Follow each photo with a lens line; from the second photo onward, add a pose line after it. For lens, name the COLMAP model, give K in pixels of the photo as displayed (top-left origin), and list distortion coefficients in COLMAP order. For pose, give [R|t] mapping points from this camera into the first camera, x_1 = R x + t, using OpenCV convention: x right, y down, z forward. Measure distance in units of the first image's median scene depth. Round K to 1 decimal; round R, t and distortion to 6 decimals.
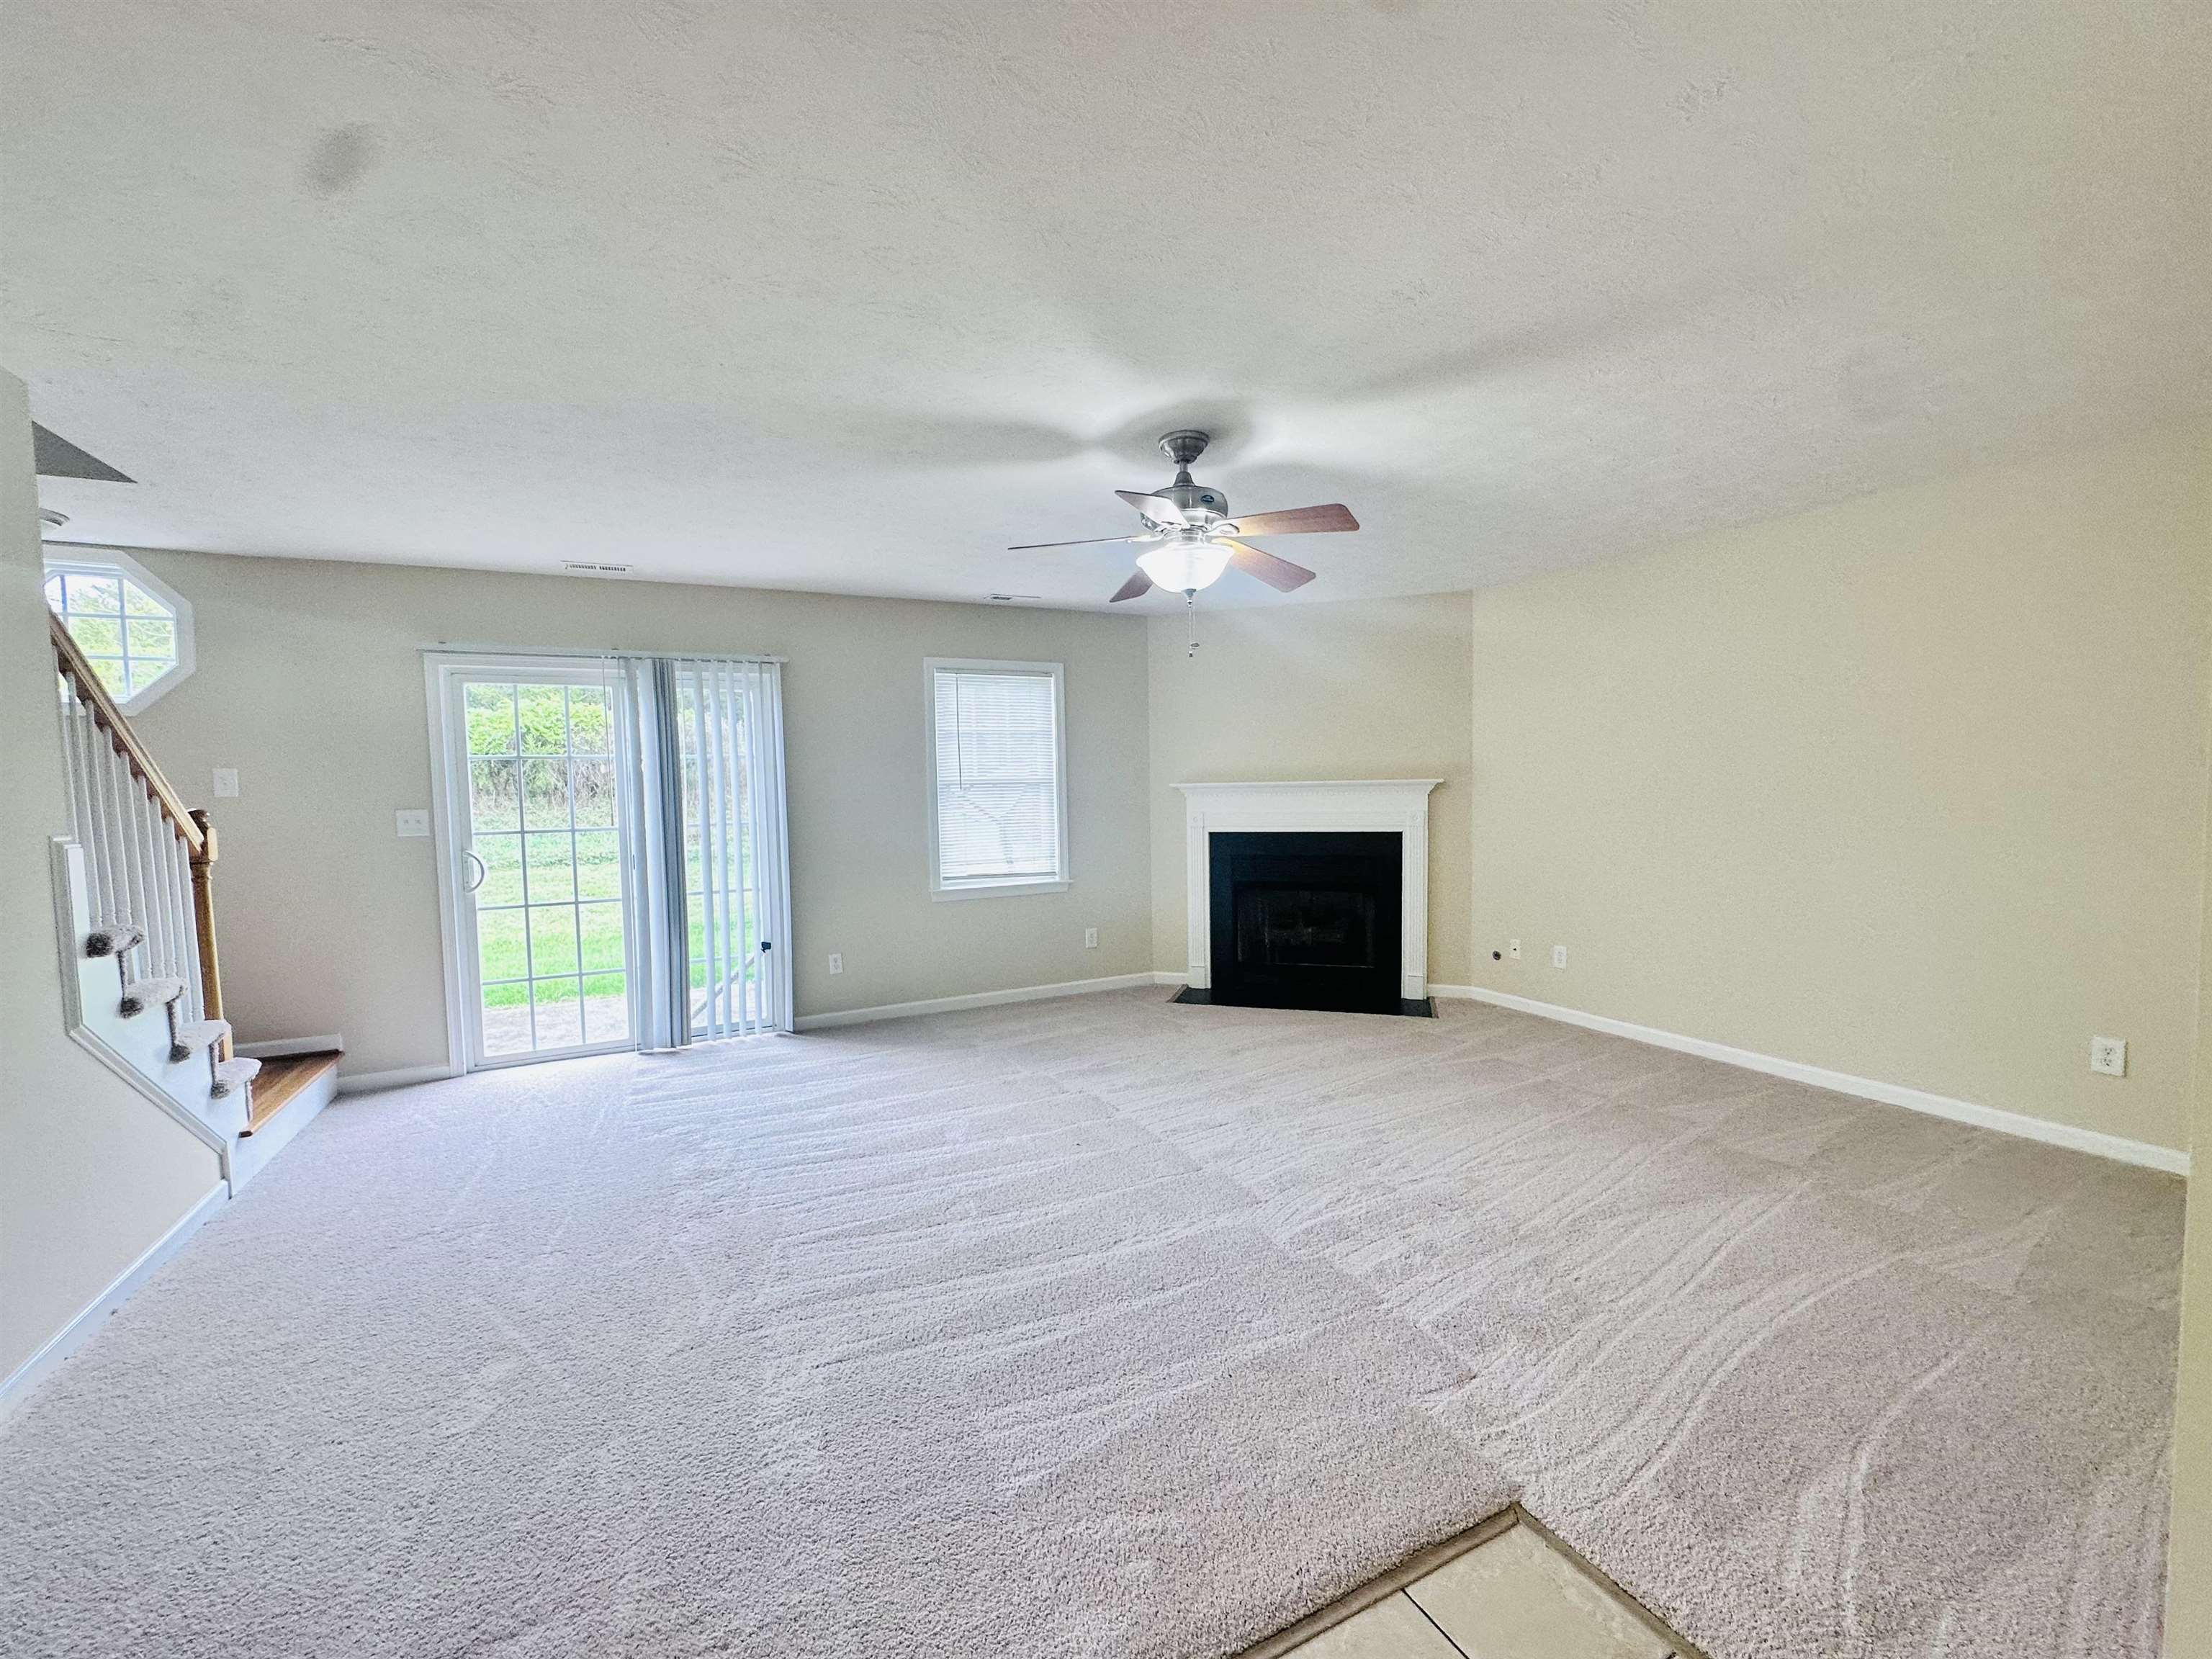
lens RADIAL K [[912.7, 0, 1106.4], [0, 912.7, 834.3], [0, 0, 1]] dist [-0.001287, 0.000232]
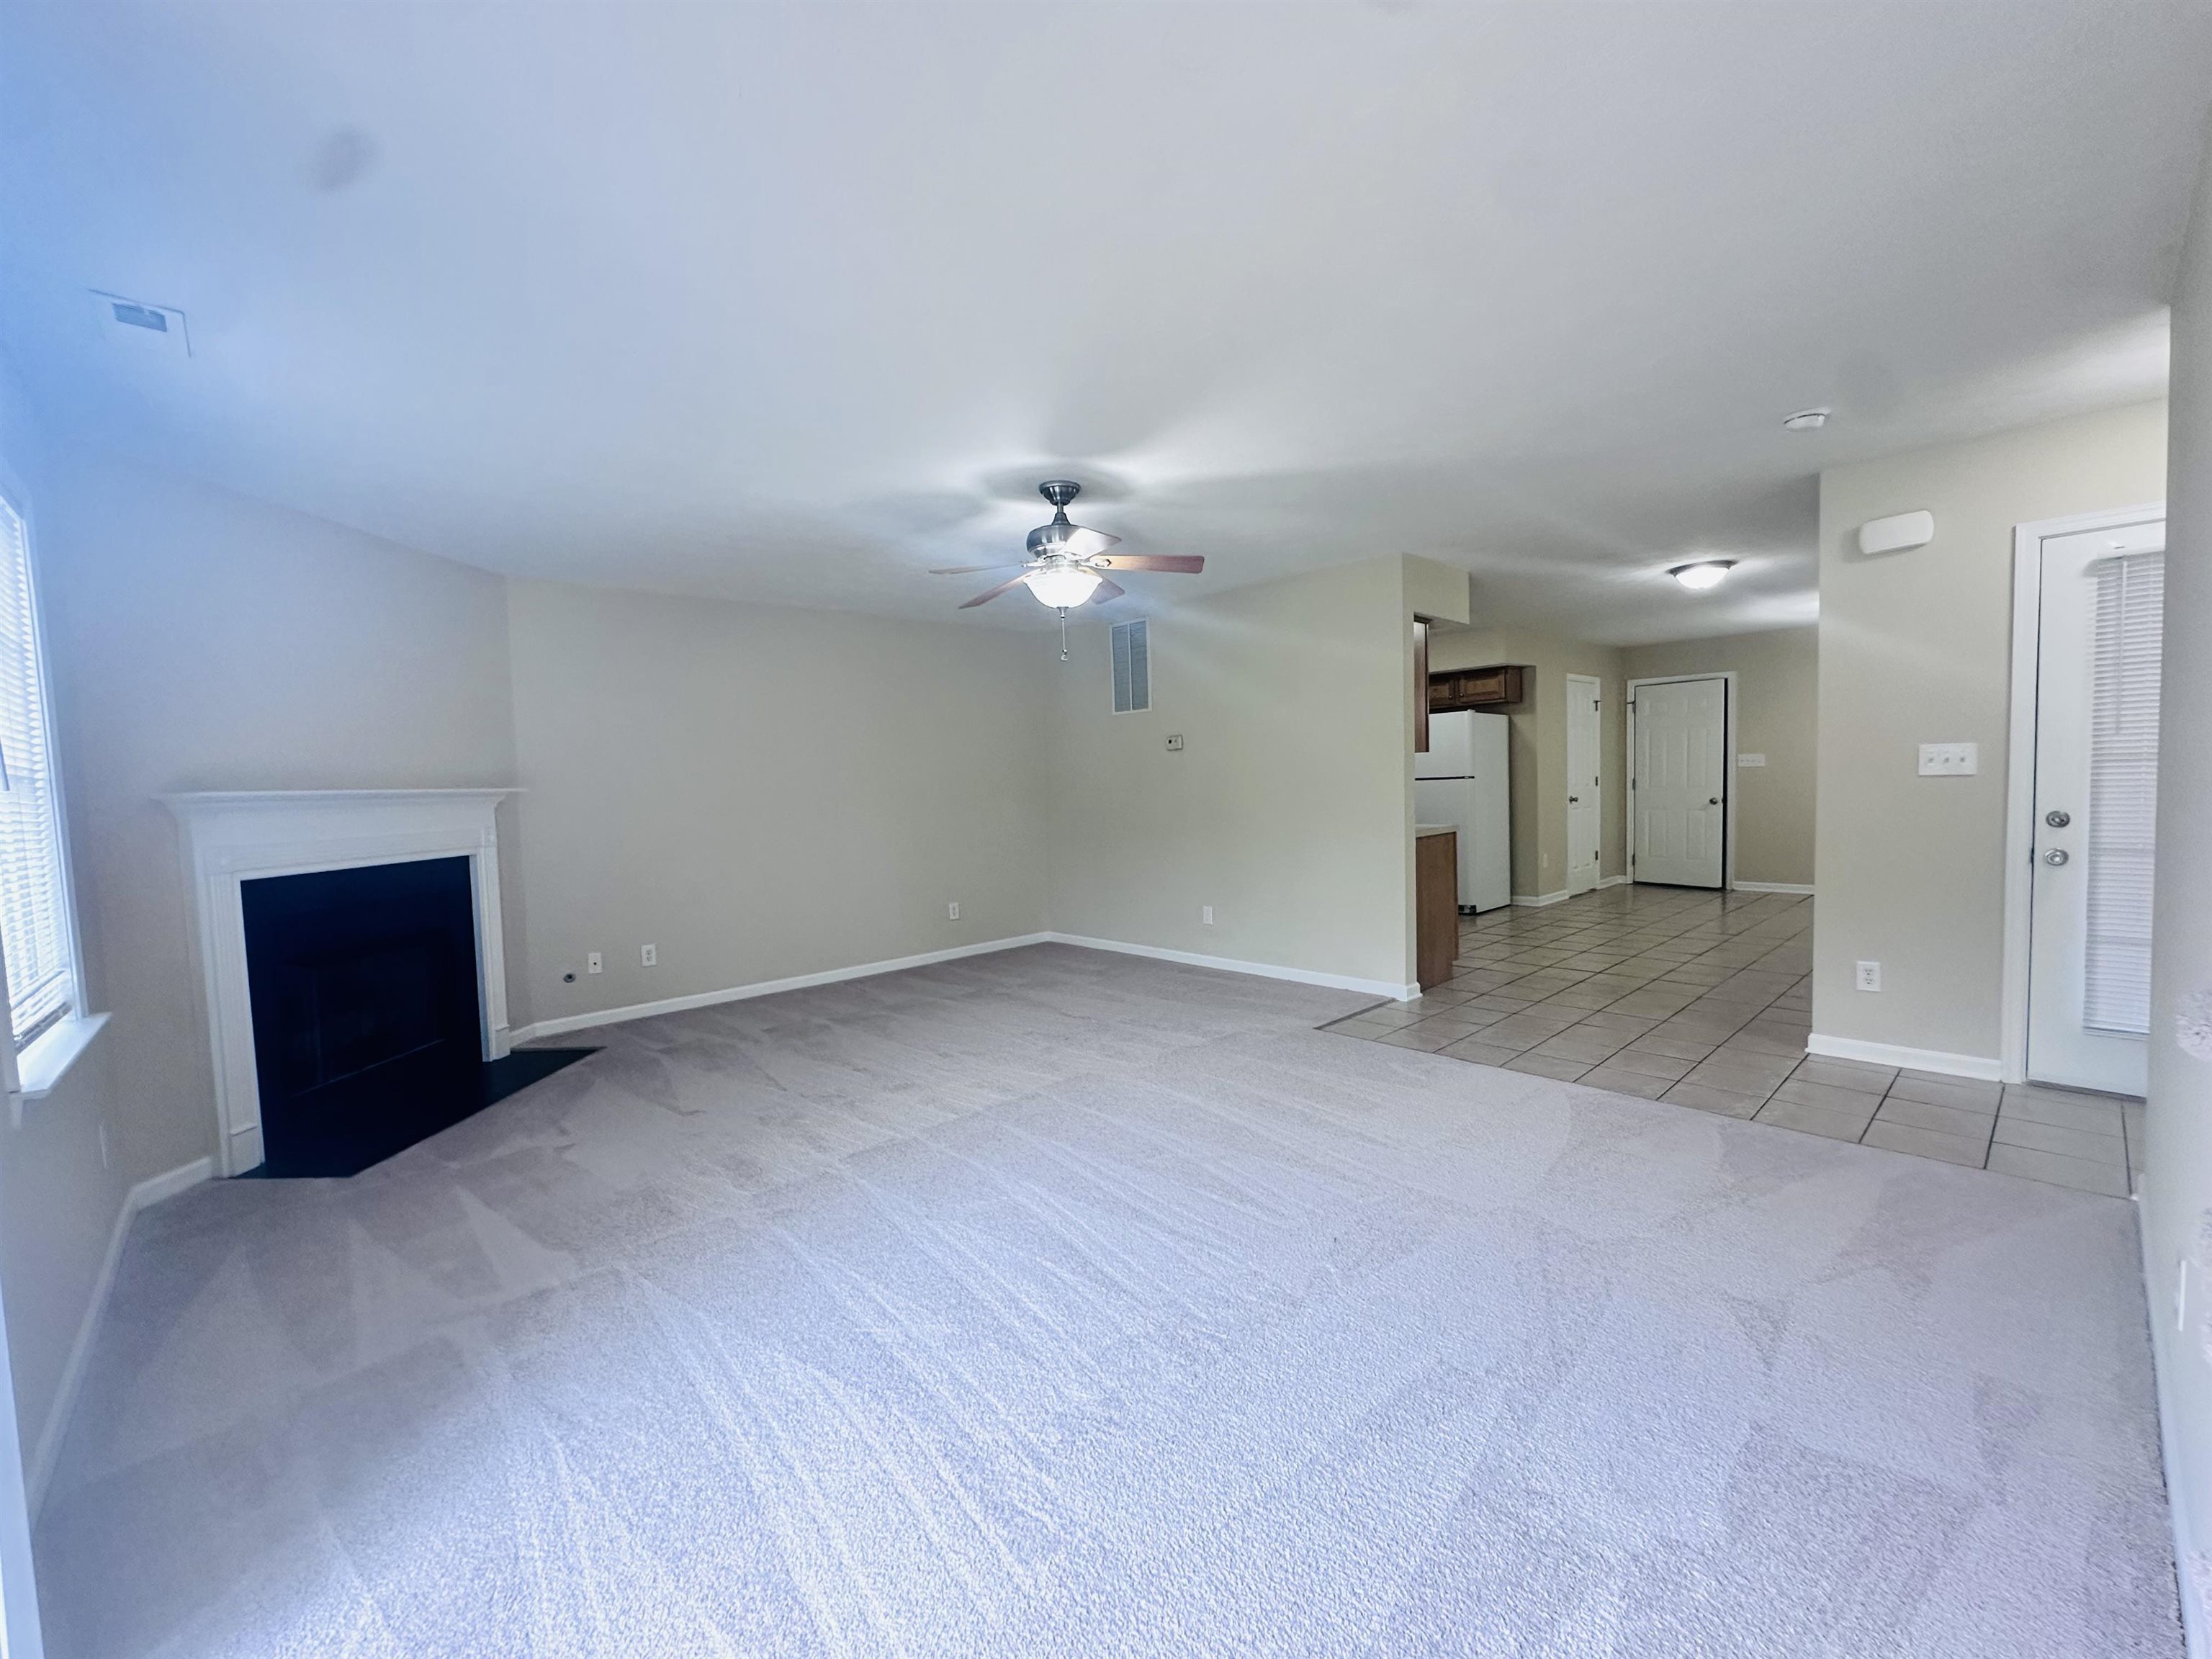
lens RADIAL K [[897.3, 0, 1097.3], [0, 897.3, 827.9], [0, 0, 1]] dist [-0.001040, 0.000102]
pose [[-0.258452, -0.019867, 0.965820, -0.685802], [0.097924, 0.994100, 0.046653, -0.011521], [-0.961048, 0.106635, -0.254981, 0.796067]]
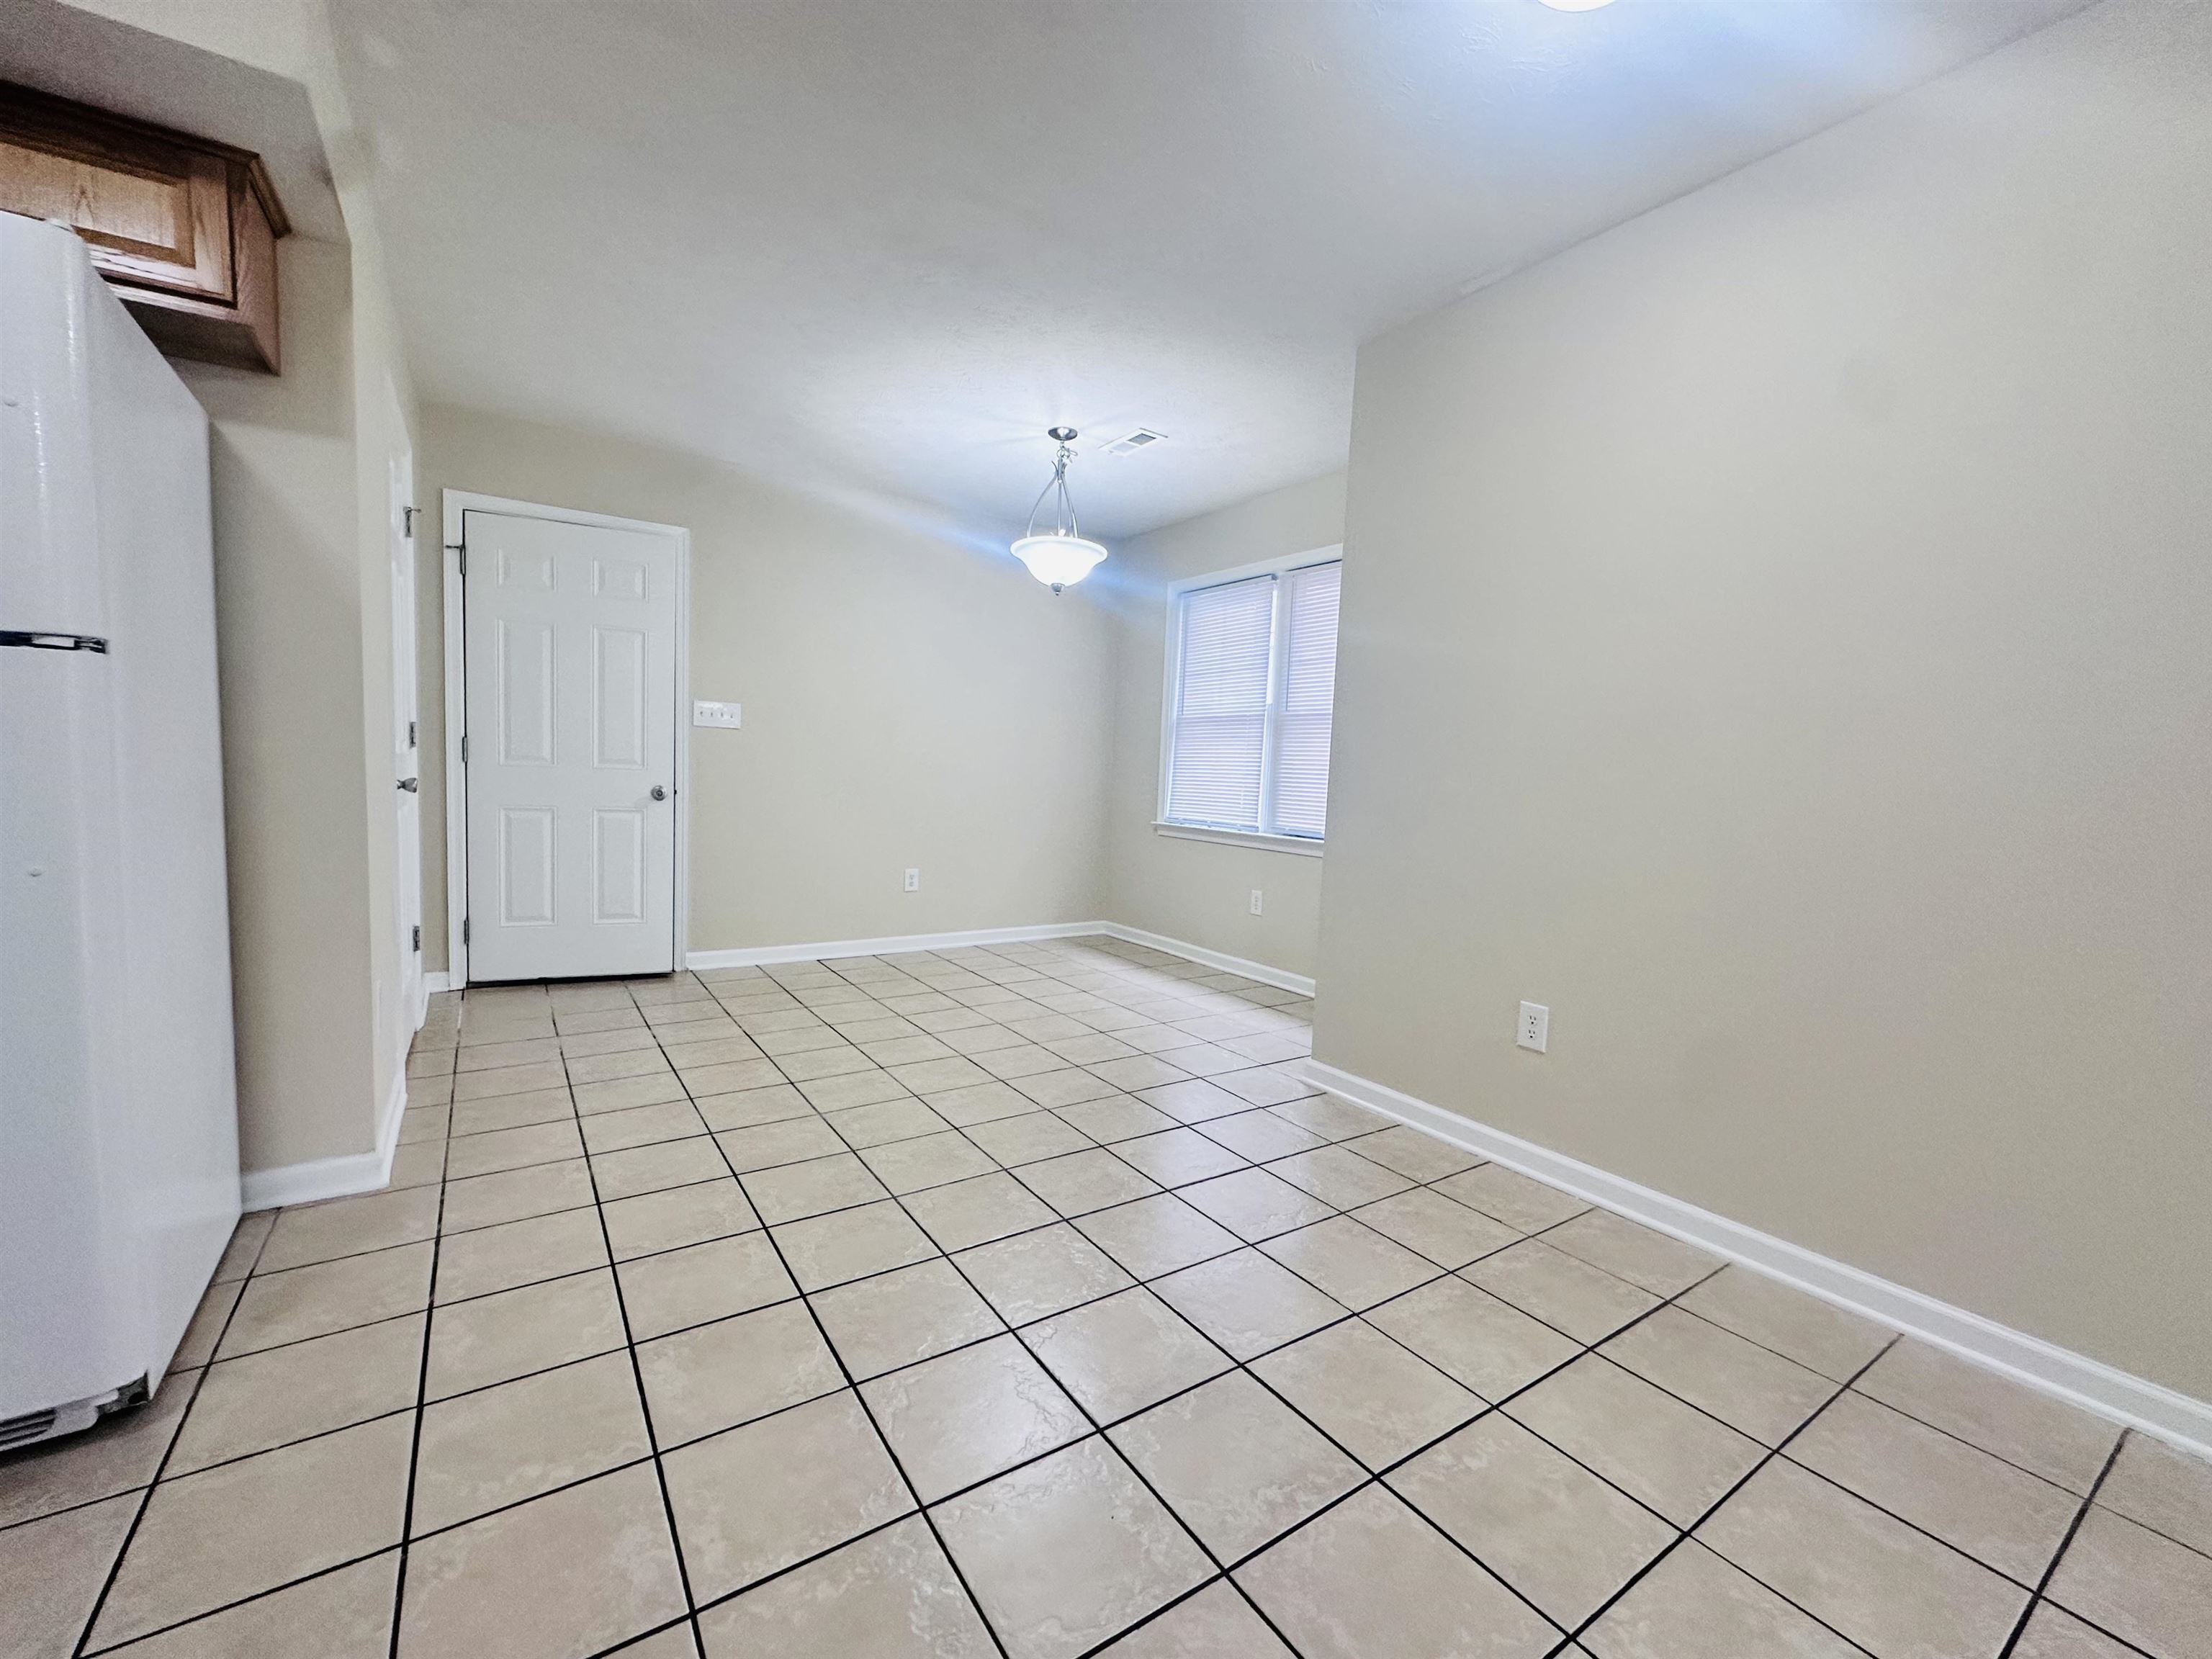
lens RADIAL K [[912.7, 0, 1106.4], [0, 912.7, 834.3], [0, 0, 1]] dist [-0.001287, 0.000232]
pose [[-0.993333, -0.002653, -0.115248, 0.437992], [-0.018645, 0.990270, 0.137903, 0.052559], [0.113760, 0.139132, -0.983718, 0.036876]]
